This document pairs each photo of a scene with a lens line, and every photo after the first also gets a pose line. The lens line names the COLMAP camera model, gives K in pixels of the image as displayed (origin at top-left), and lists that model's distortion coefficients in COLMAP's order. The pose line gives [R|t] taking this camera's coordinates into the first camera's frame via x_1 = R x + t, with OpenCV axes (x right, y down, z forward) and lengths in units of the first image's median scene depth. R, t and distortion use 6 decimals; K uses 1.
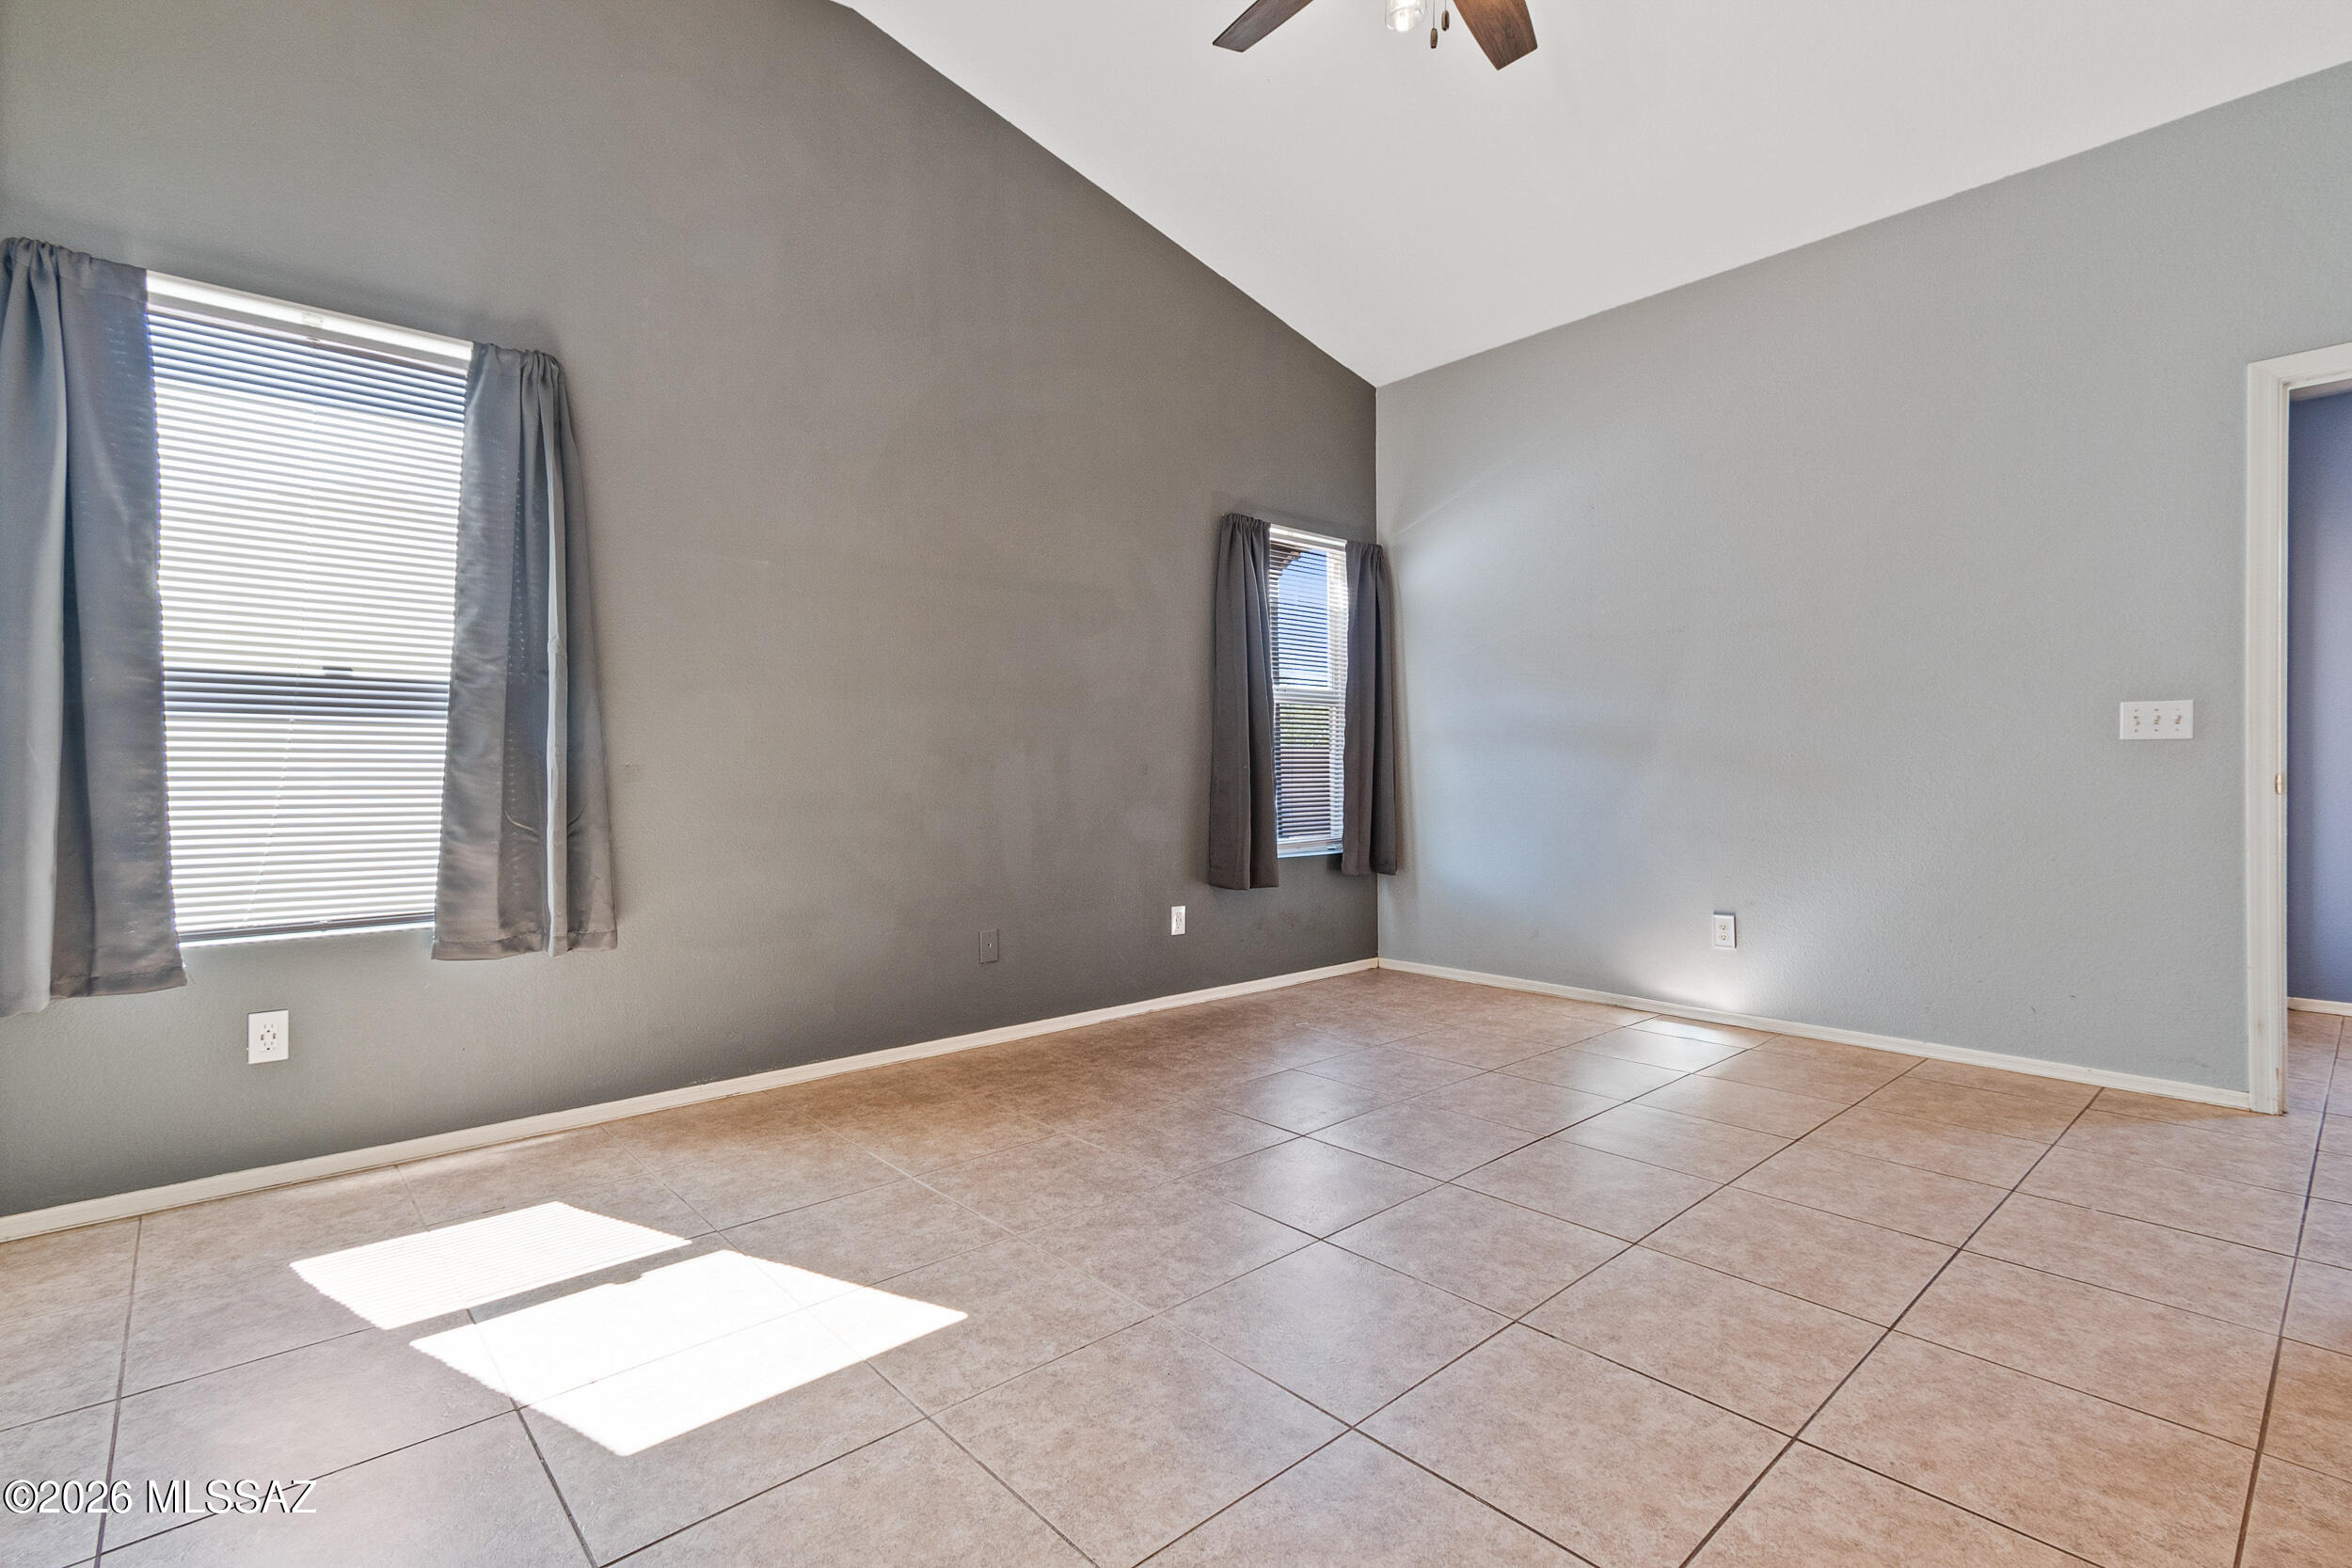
lens RADIAL K [[1087.5, 0, 1221.1], [0, 1087.5, 758.5], [0, 0, 1]] dist [0.016434, -0.012728]
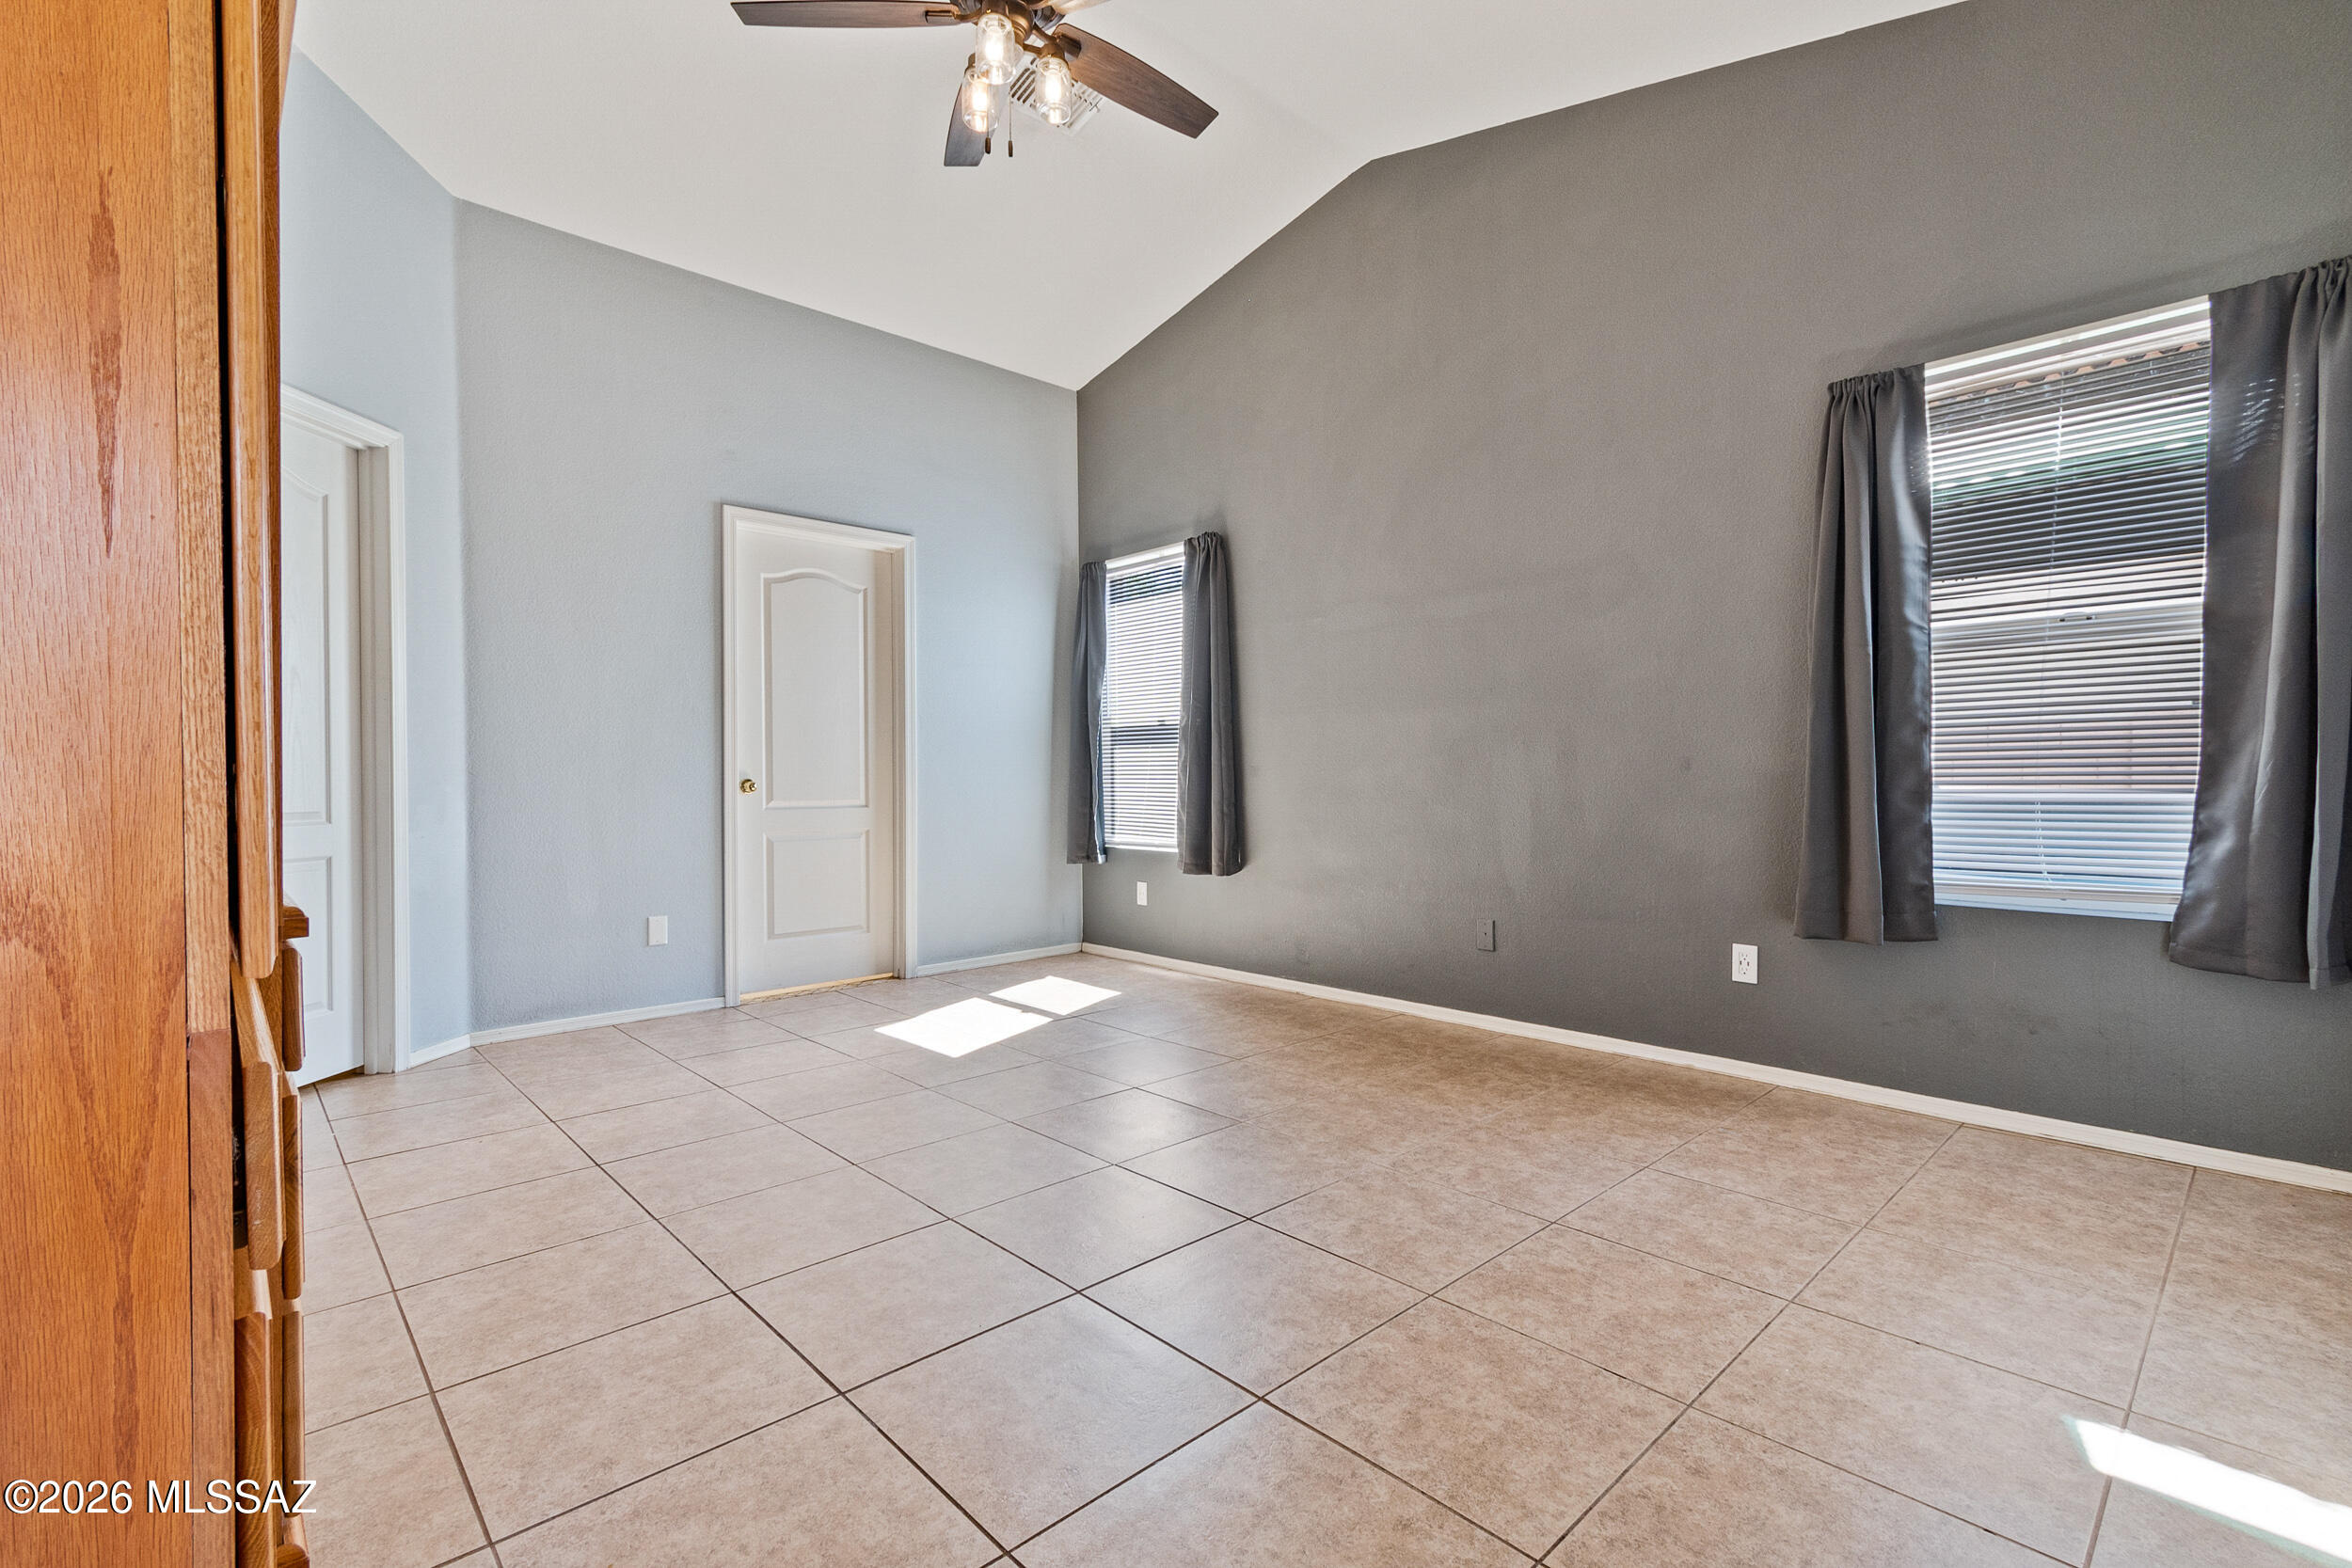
lens RADIAL K [[1052.7, 0, 1176.7], [0, 1052.7, 773.4], [0, 0, 1]] dist [0.001063, -0.000141]
pose [[0.000798, 0.009139, -0.999958, 0.893579], [0.026244, 0.999614, 0.009157, -0.001236], [0.999655, -0.026250, 0.000558, 0.781712]]
